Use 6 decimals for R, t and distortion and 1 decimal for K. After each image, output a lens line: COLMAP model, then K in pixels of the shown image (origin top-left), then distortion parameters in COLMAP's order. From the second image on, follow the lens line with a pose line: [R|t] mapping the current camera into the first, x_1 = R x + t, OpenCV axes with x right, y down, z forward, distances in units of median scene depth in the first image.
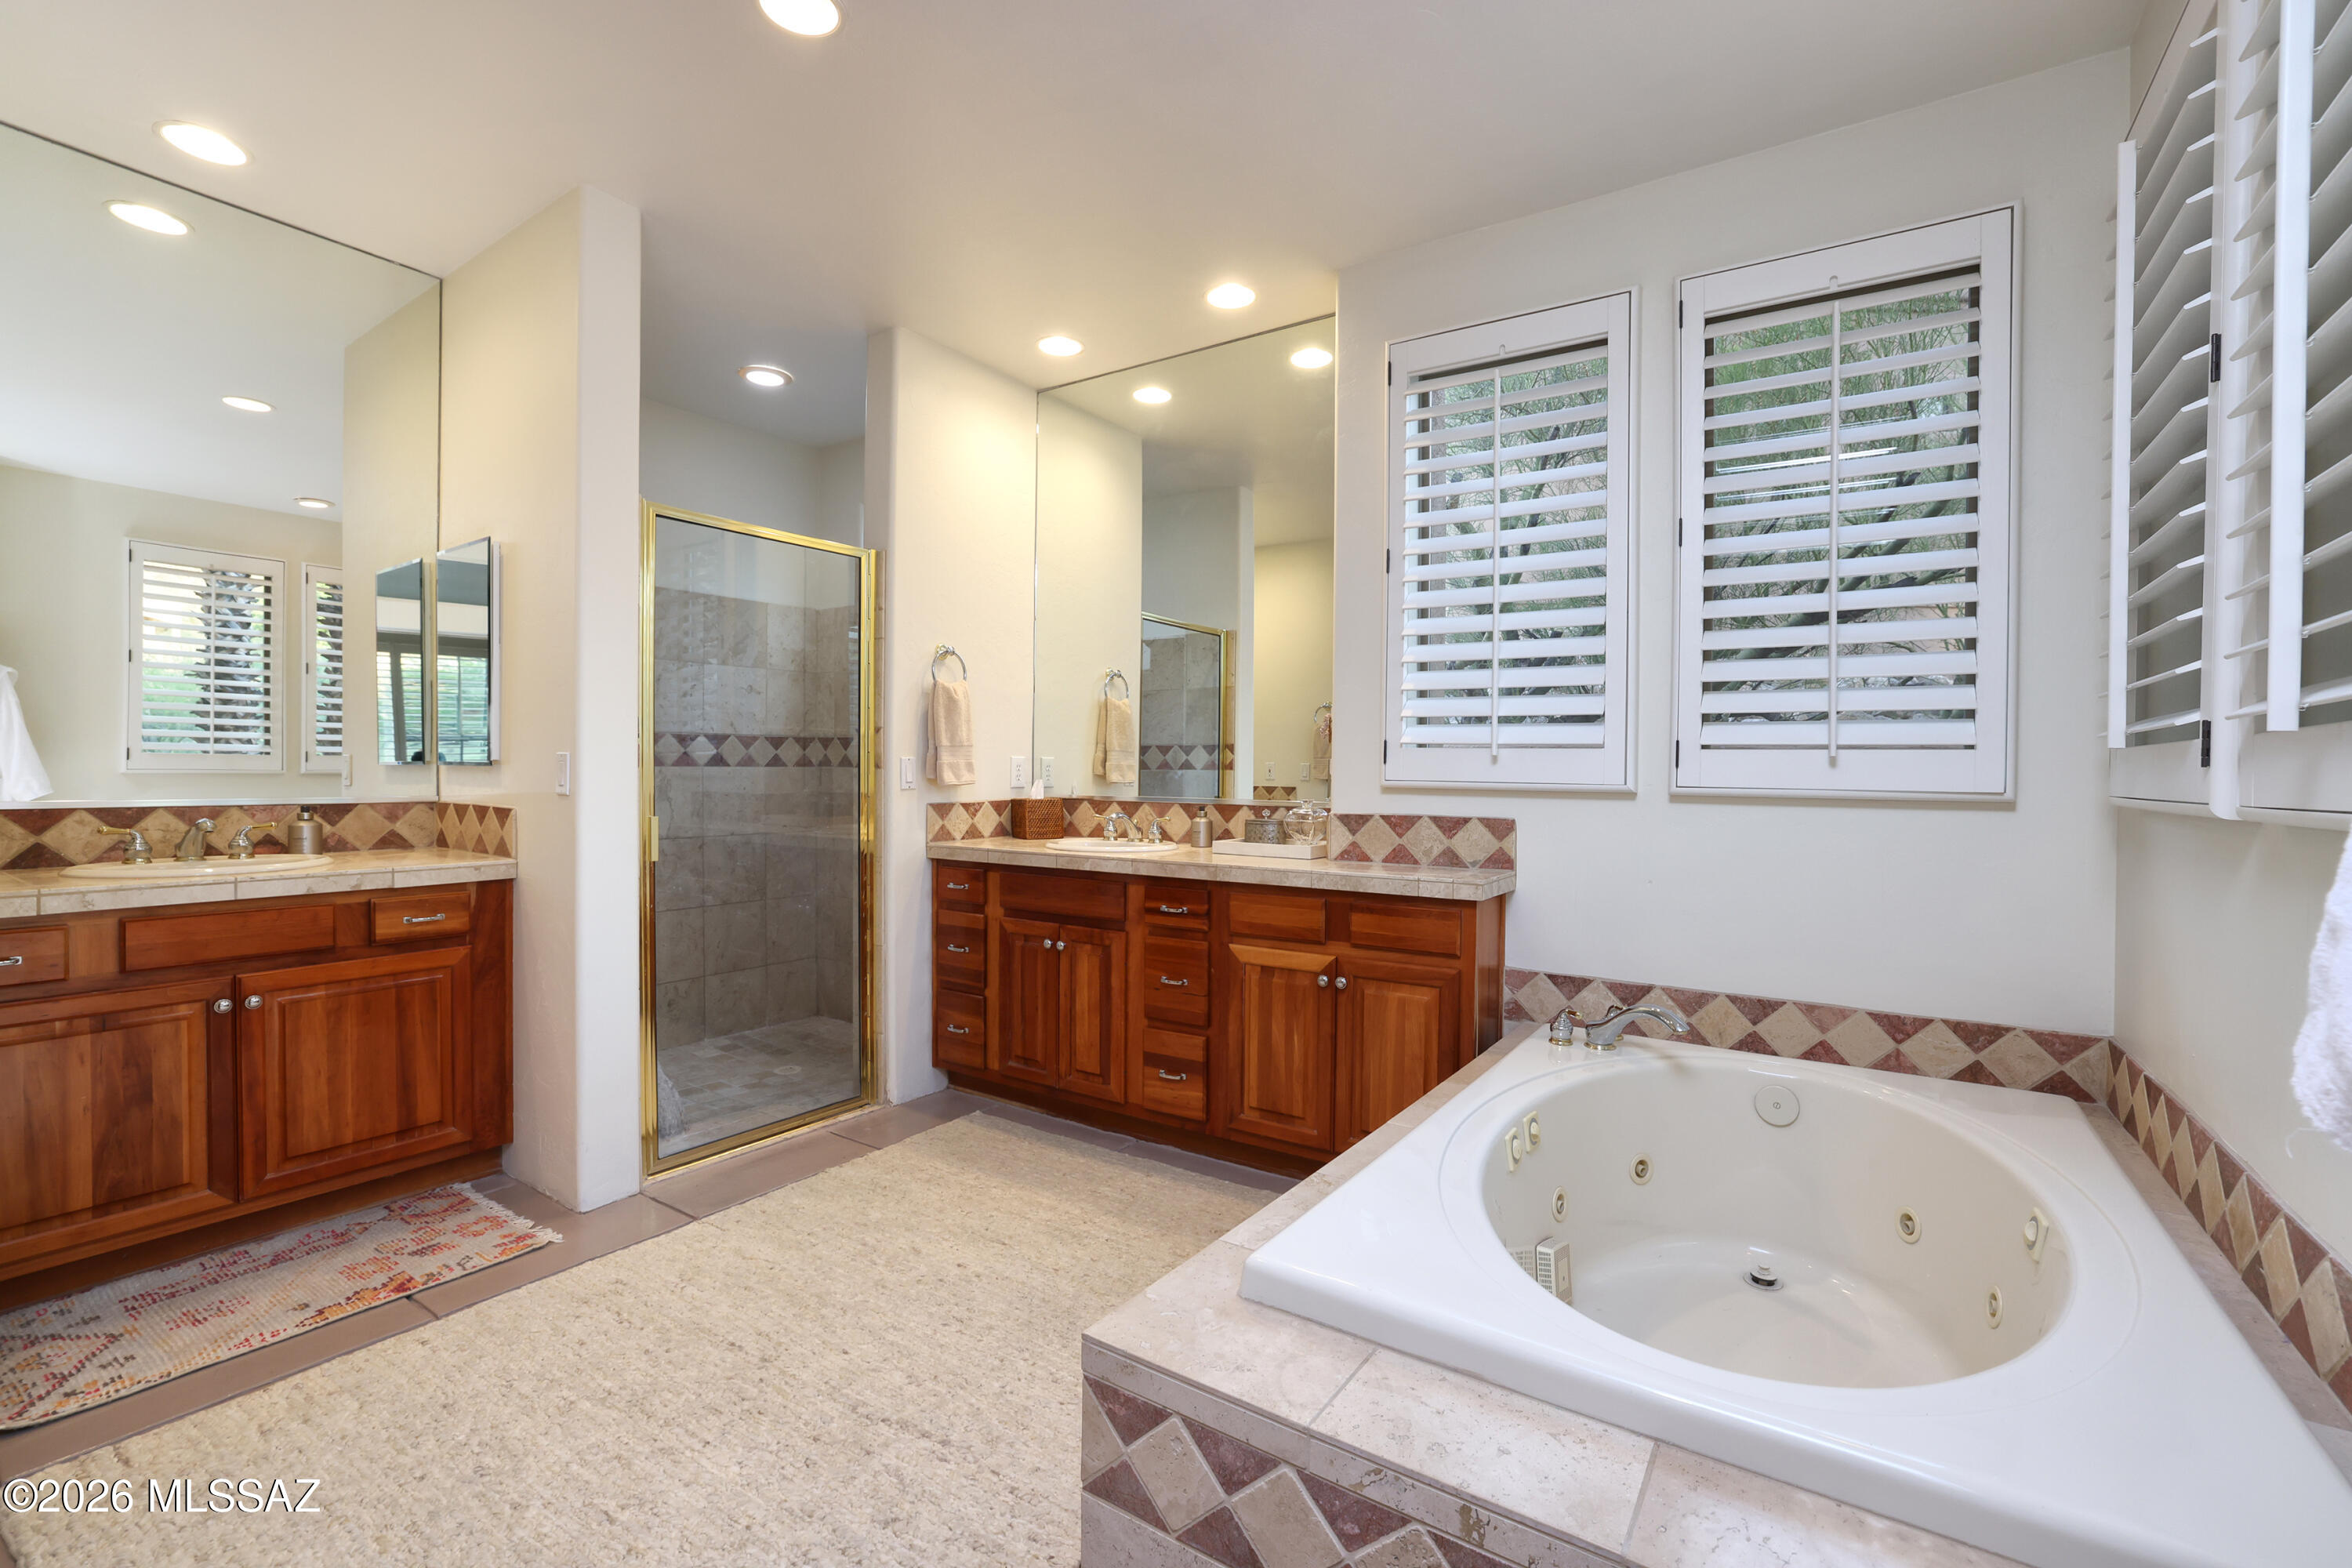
lens RADIAL K [[1009.2, 0, 1184.6], [0, 1009.2, 782.3], [0, 0, 1]] dist [-0.023349, 0.007004]
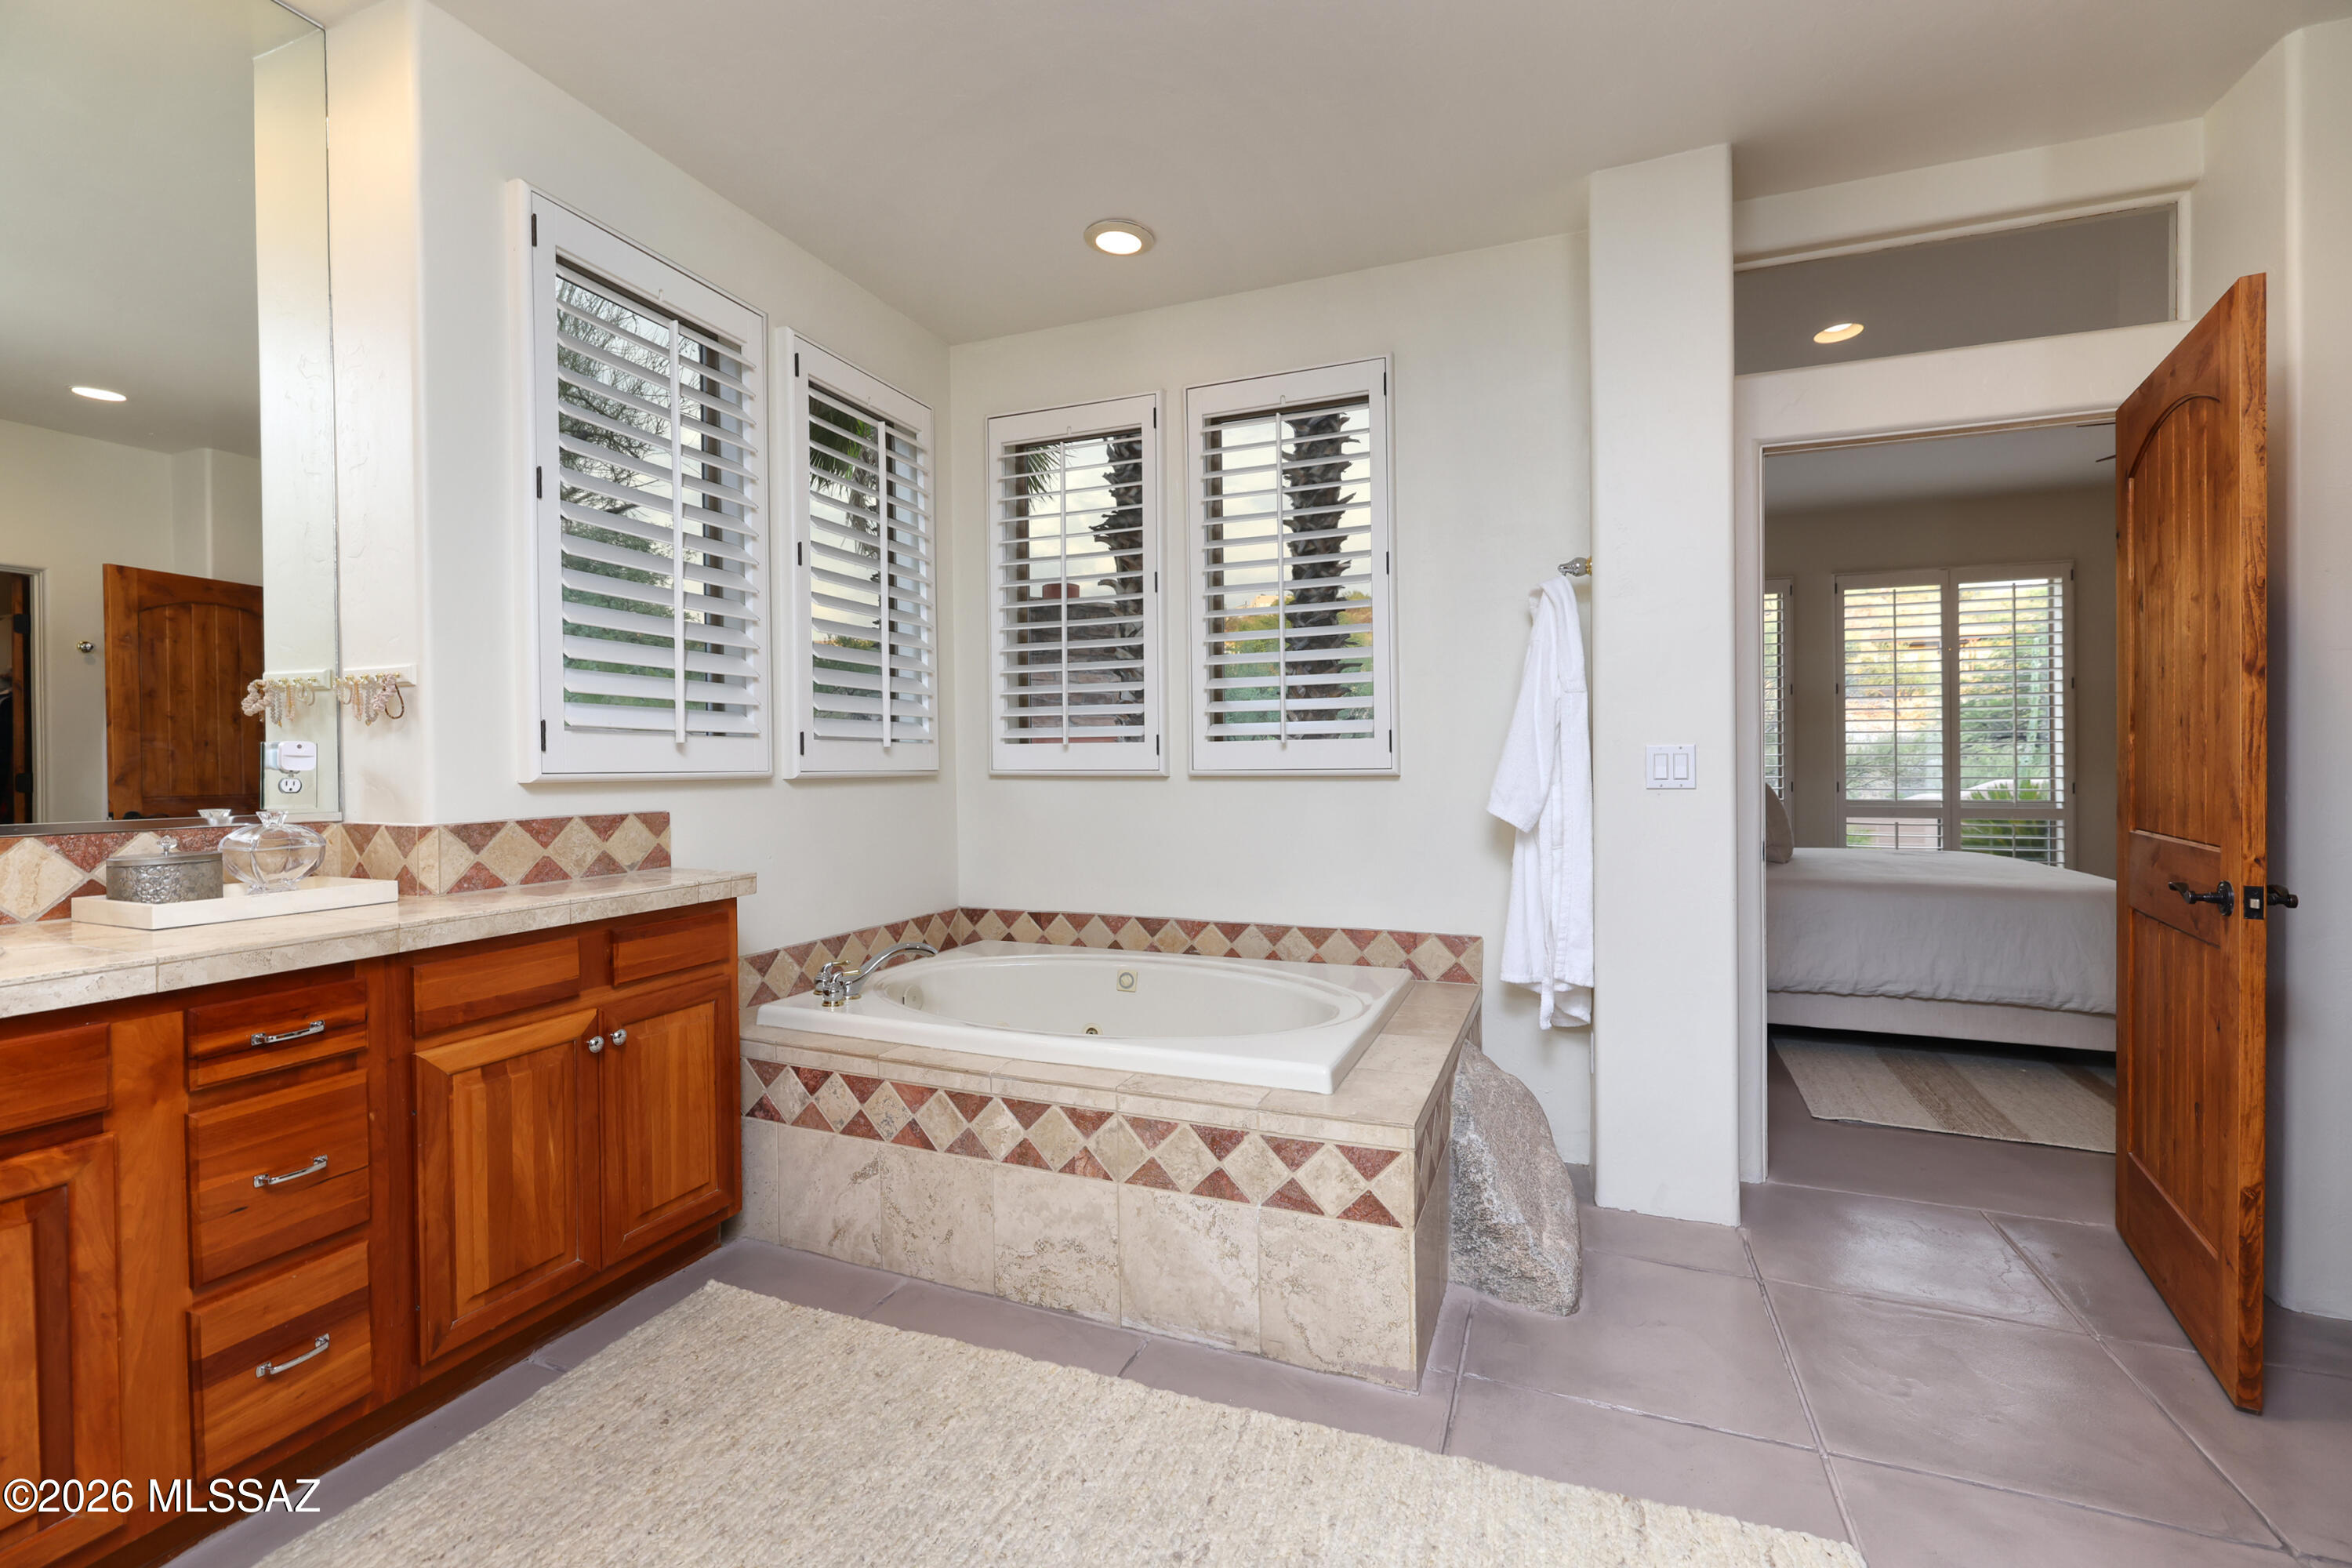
lens RADIAL K [[1009.2, 0, 1180.9], [0, 1009.2, 765.0], [0, 0, 1]] dist [-0.023349, 0.007004]
pose [[-0.207326, -0.018382, 0.978099, -0.652816], [0.004501, 0.999795, 0.019744, -0.021830], [-0.978261, 0.008496, -0.207201, 0.705966]]
